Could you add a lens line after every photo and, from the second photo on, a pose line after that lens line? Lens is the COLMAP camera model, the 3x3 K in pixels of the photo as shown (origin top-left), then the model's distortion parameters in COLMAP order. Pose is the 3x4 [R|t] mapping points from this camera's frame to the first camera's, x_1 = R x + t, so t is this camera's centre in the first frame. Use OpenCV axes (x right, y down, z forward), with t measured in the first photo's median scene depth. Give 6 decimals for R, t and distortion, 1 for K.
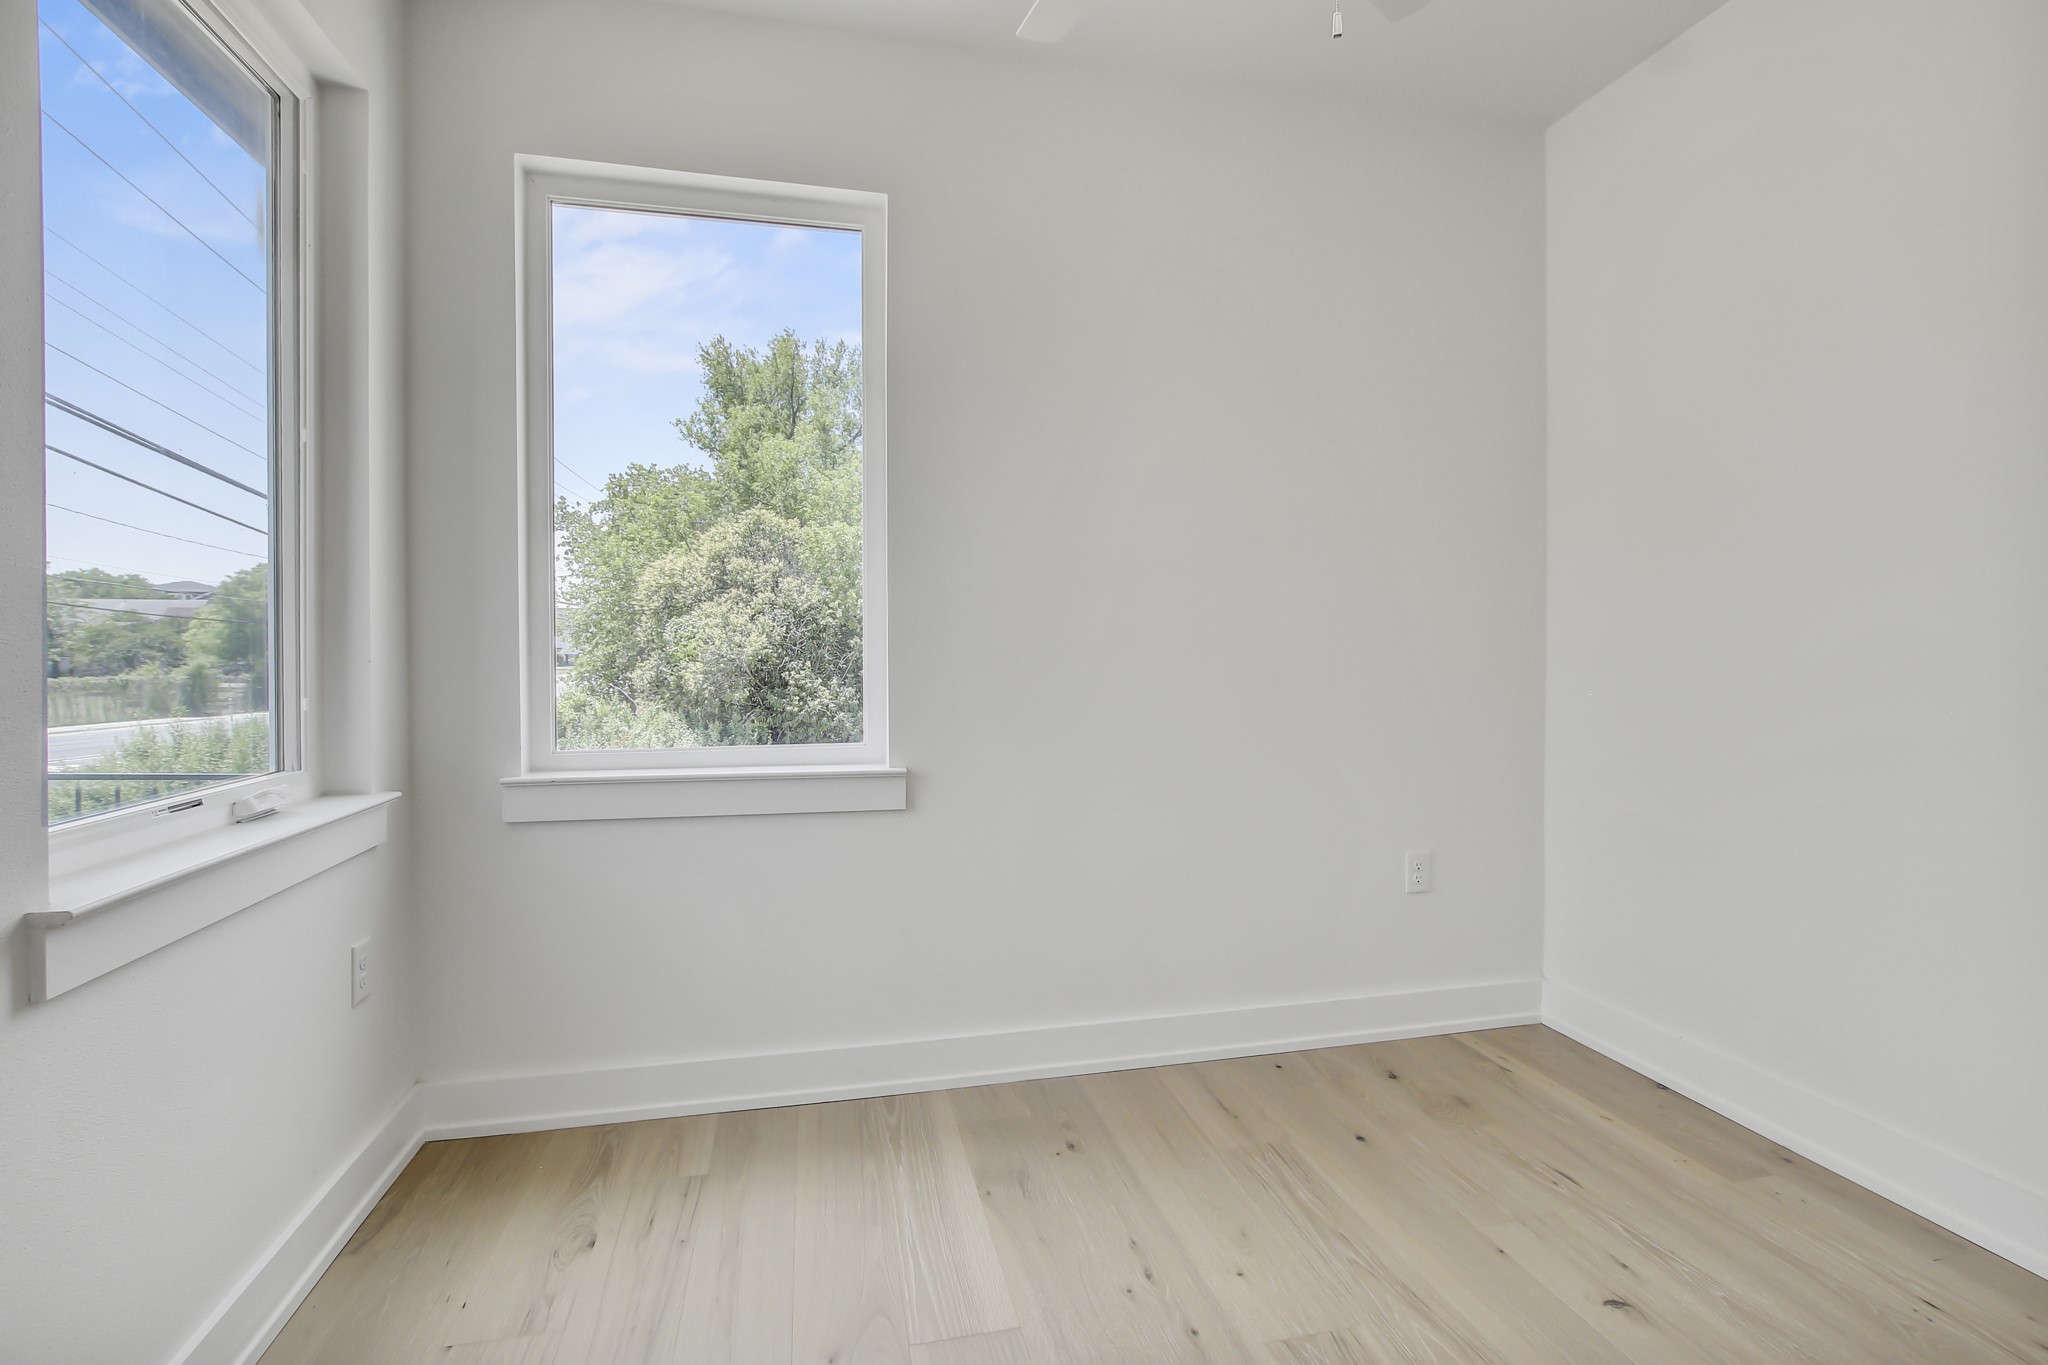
lens RADIAL K [[951.5, 0, 1019.7], [0, 951.5, 664.3], [0, 0, 1]] dist [-0.014615, 0.002469]
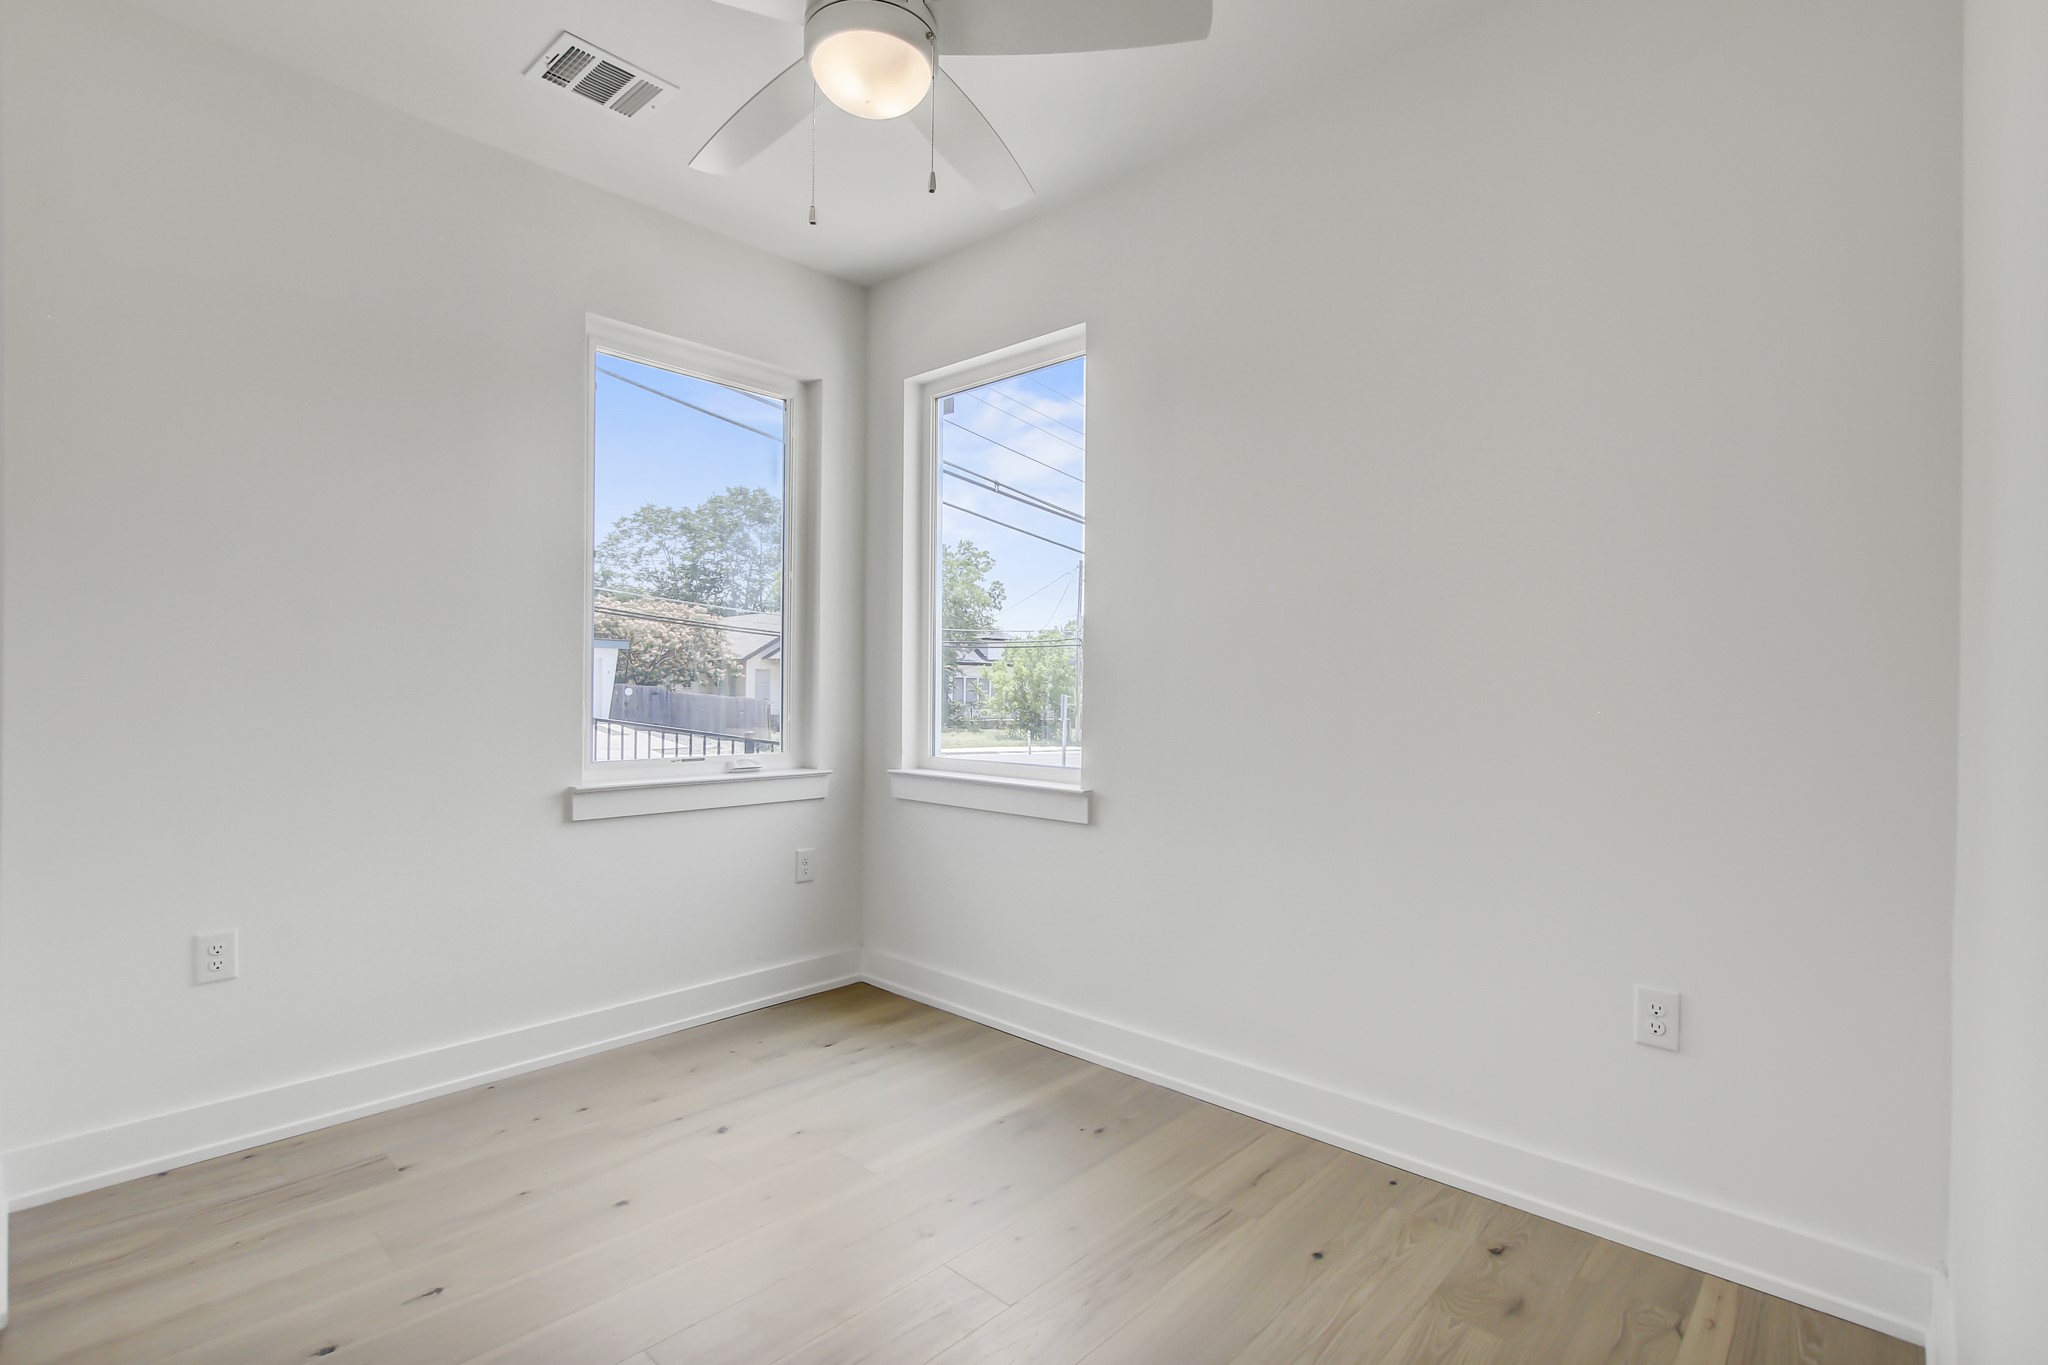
lens RADIAL K [[951.5, 0, 1022.2], [0, 951.5, 696.8], [0, 0, 1]] dist [-0.014615, 0.002469]
pose [[0.558785, 0.011745, -0.829229, 0.887367], [-0.022867, 0.999738, -0.001249, -0.006642], [0.828997, 0.019660, 0.558907, 0.264929]]
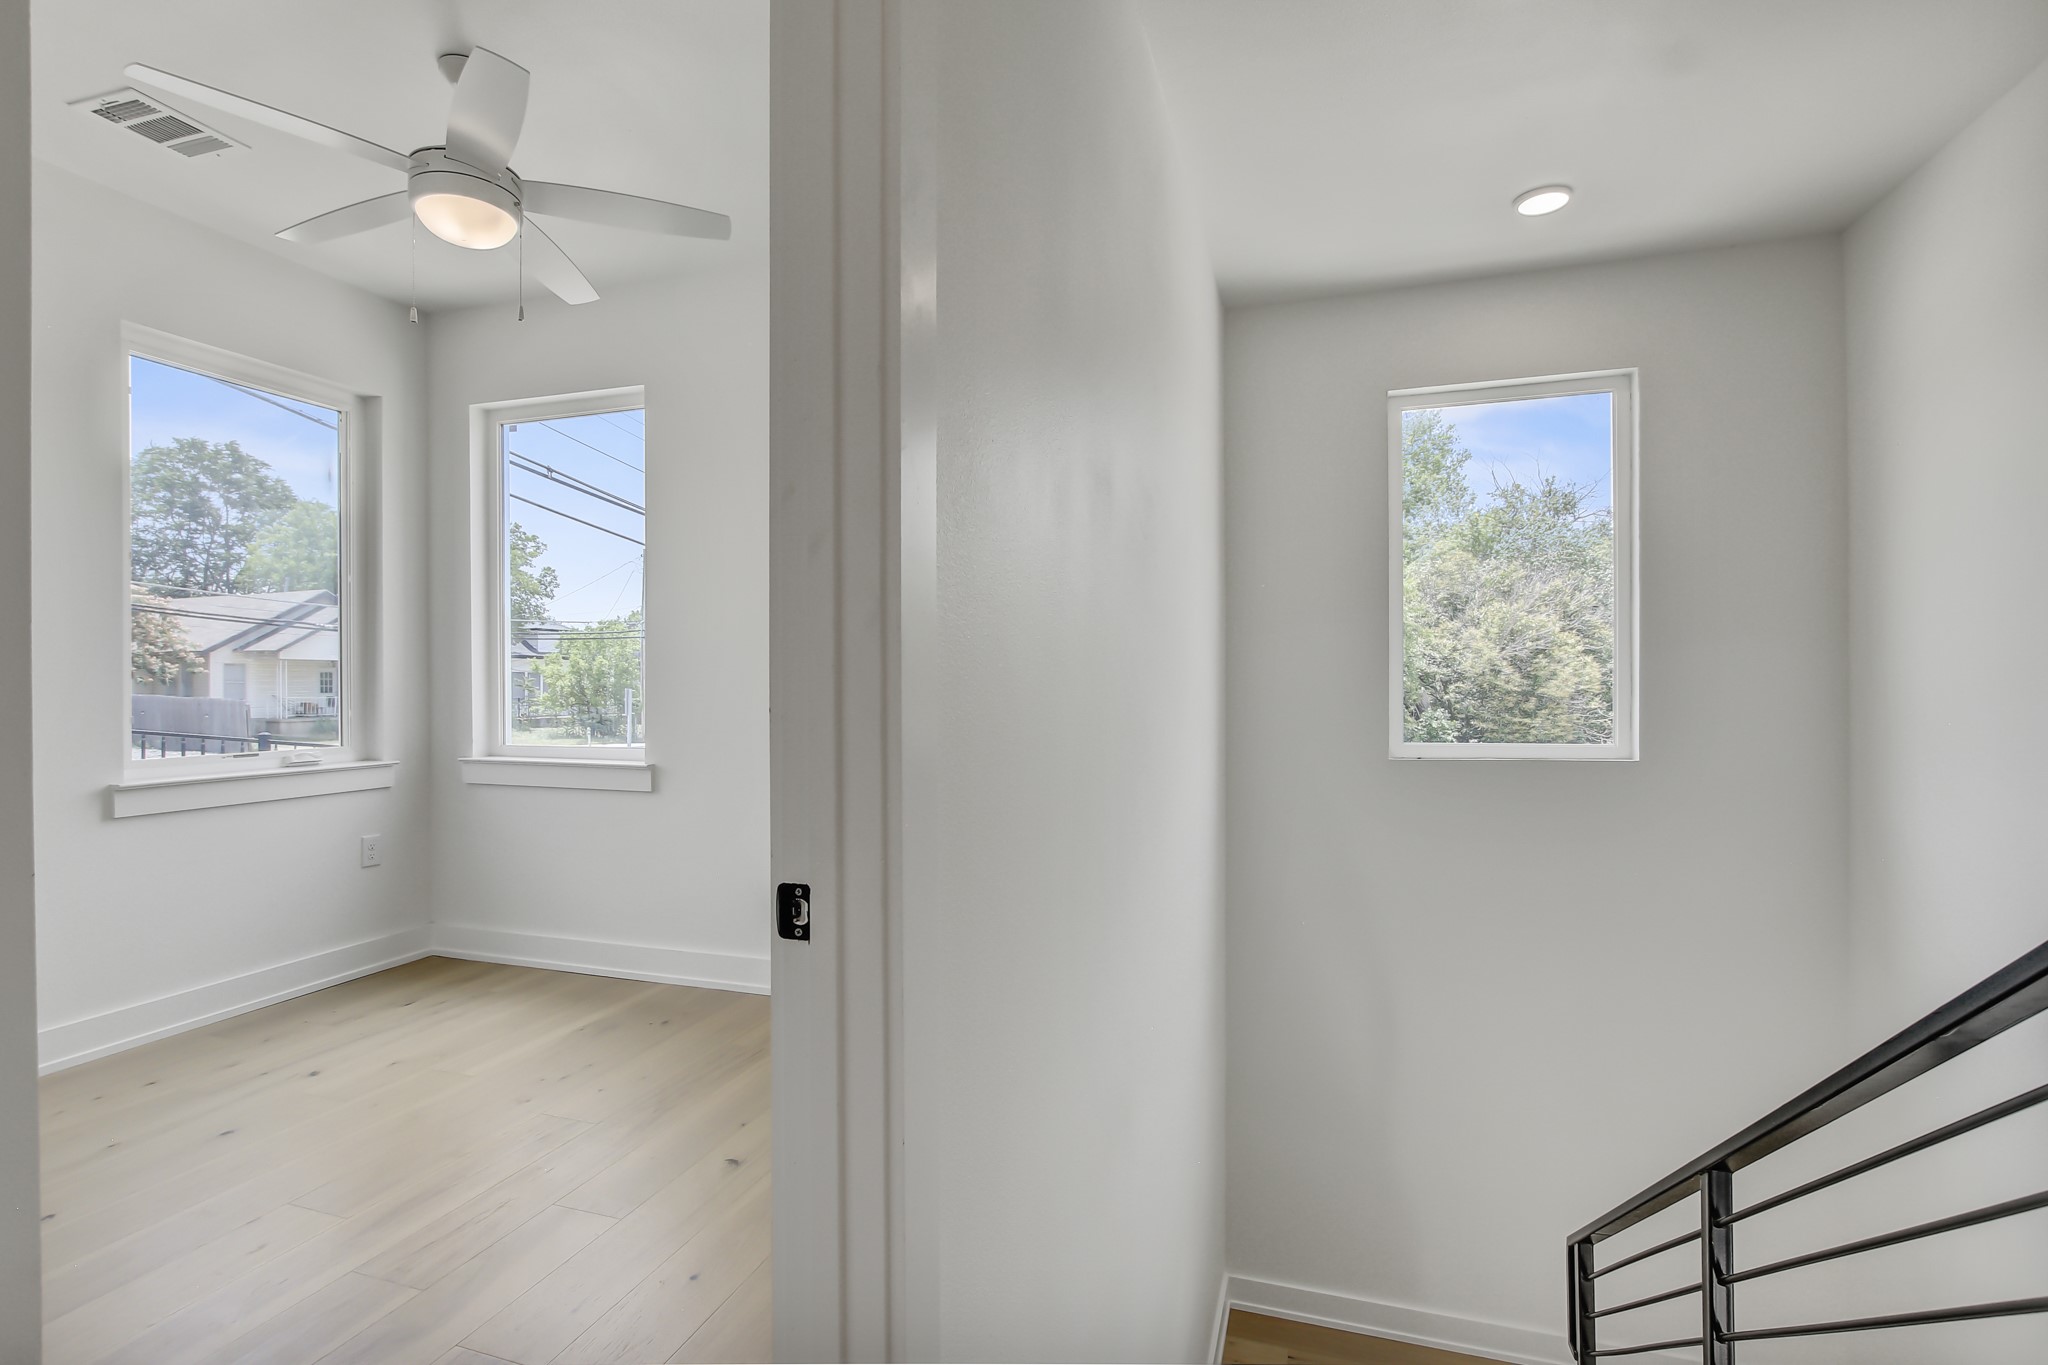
lens RADIAL K [[951.5, 0, 1022.8], [0, 951.5, 688.2], [0, 0, 1]] dist [-0.014615, 0.002469]
pose [[0.857975, 0.000281, -0.513691, 1.224750], [-0.005065, 0.999956, -0.007912, -0.001938], [0.513666, 0.009390, 0.857939, 0.013175]]
